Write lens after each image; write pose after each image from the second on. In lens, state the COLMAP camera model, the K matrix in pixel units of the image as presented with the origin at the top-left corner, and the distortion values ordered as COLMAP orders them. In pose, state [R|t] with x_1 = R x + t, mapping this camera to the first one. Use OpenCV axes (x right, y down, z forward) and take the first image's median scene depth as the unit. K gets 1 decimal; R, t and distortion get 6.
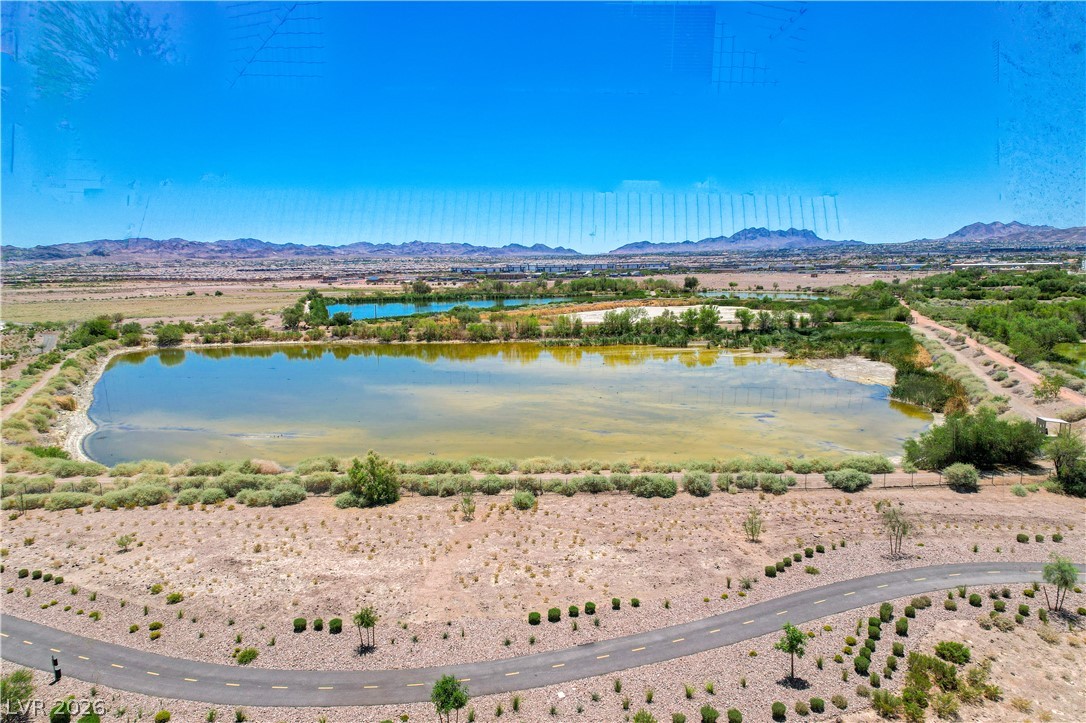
lens RADIAL K [[694.5, 0, 543.0], [0, 694.5, 361.5], [0, 0, 1]] dist [-0.041283, 0.057306]
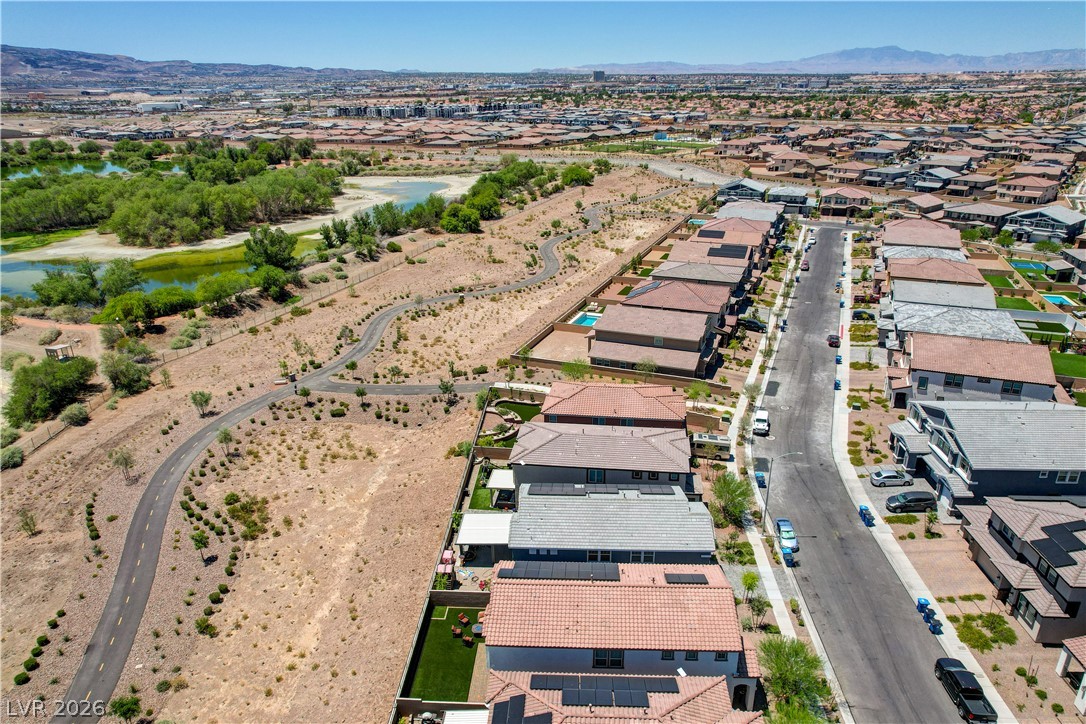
lens RADIAL K [[701.4, 0, 544.2], [0, 701.4, 365.0], [0, 0, 1]] dist [-0.074186, 0.066275]
pose [[0.037303, -0.356018, 0.933734, -0.295902], [0.151526, 0.925595, 0.346862, -0.128955], [-0.987749, 0.128546, 0.088473, -0.007403]]
